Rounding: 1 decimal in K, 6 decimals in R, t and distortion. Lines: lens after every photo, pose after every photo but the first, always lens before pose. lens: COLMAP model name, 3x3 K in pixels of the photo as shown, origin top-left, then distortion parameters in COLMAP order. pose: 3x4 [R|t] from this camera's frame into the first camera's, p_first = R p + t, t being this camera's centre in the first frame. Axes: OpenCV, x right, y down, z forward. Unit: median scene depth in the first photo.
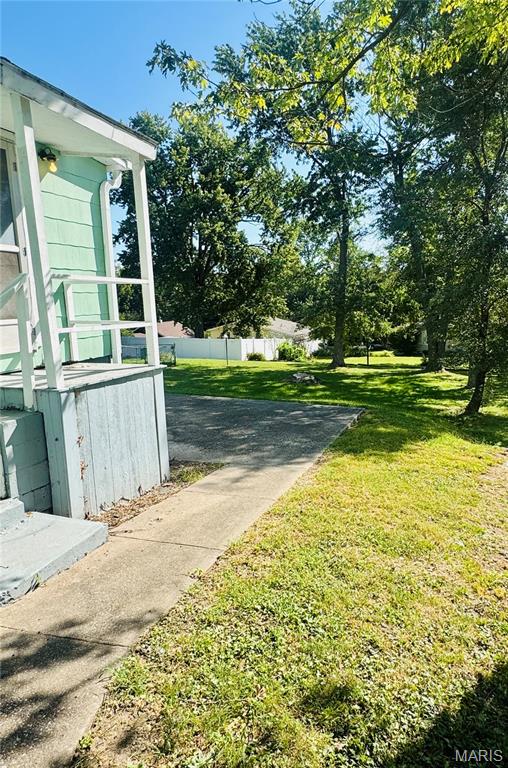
lens RADIAL K [[482.8, 0, 288.4], [0, 482.8, 375.7], [0, 0, 1]] dist [0.003105, 0.001253]
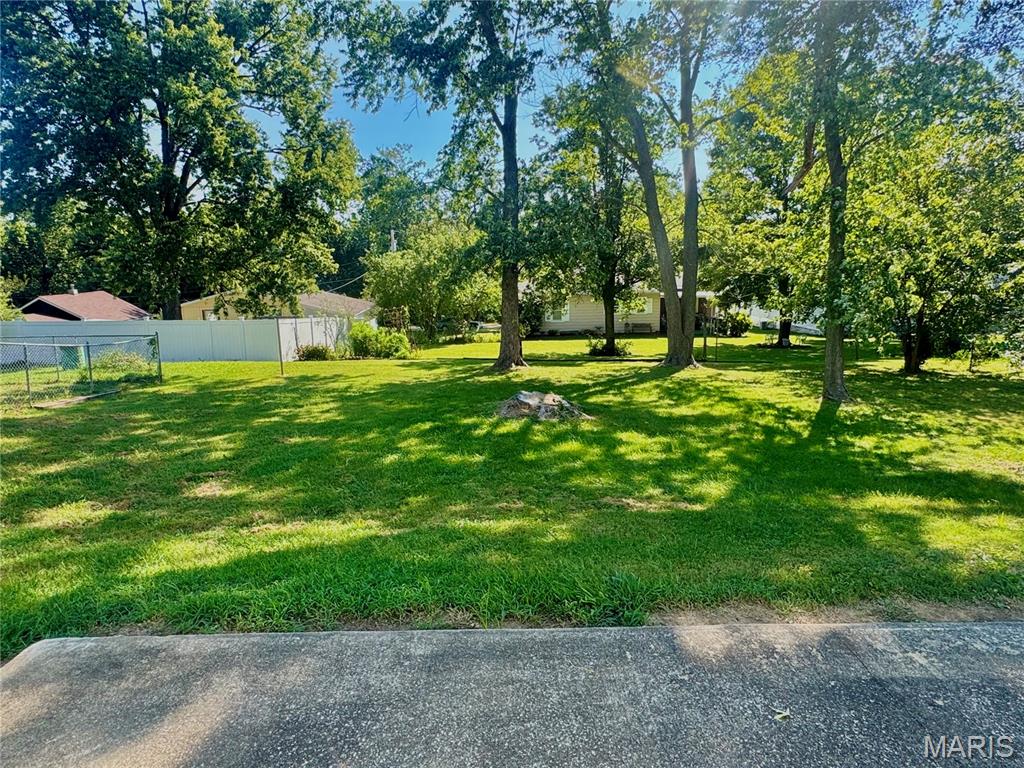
lens RADIAL K [[640.3, 0, 507.0], [0, 640.3, 379.8], [0, 0, 1]] dist [-0.002810, -0.003442]
pose [[0.937065, -0.057489, 0.344391, -0.114292], [0.049905, 0.998277, 0.030854, -0.020514], [-0.345571, -0.011725, 0.938319, 0.280935]]
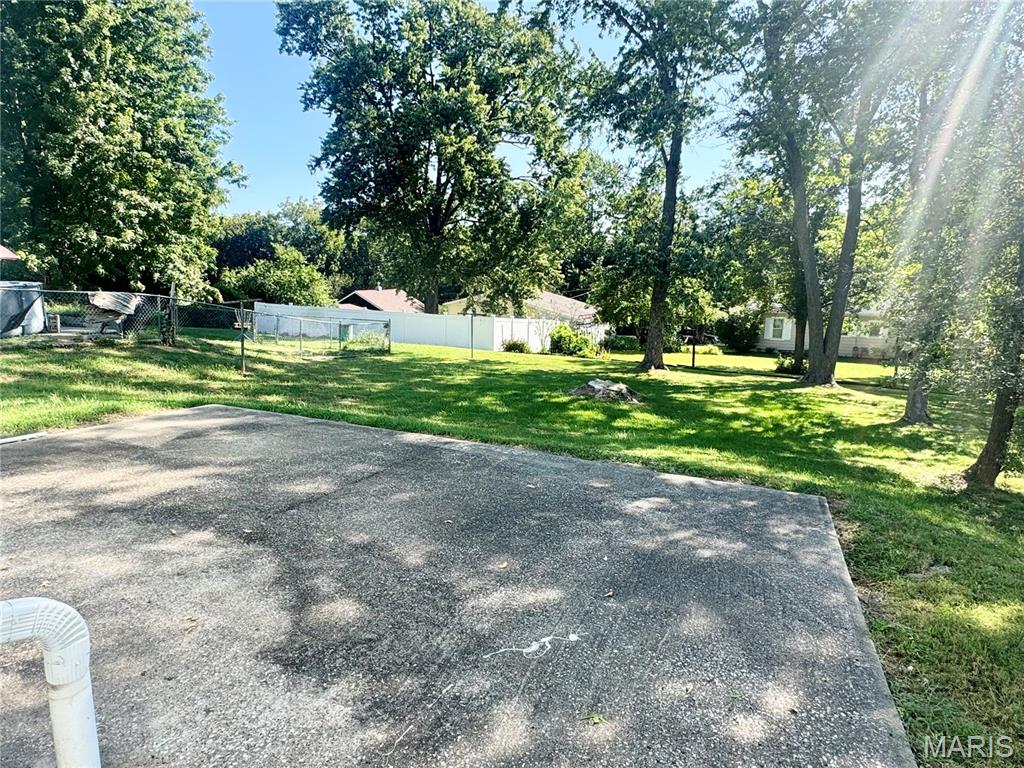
lens RADIAL K [[640.3, 0, 511.5], [0, 640.3, 383.2], [0, 0, 1]] dist [-0.002810, -0.003442]
pose [[0.997143, 0.049629, -0.056938, -0.022499], [-0.048525, 0.998609, 0.020612, -0.006816], [0.057882, -0.017790, 0.998165, 0.147892]]
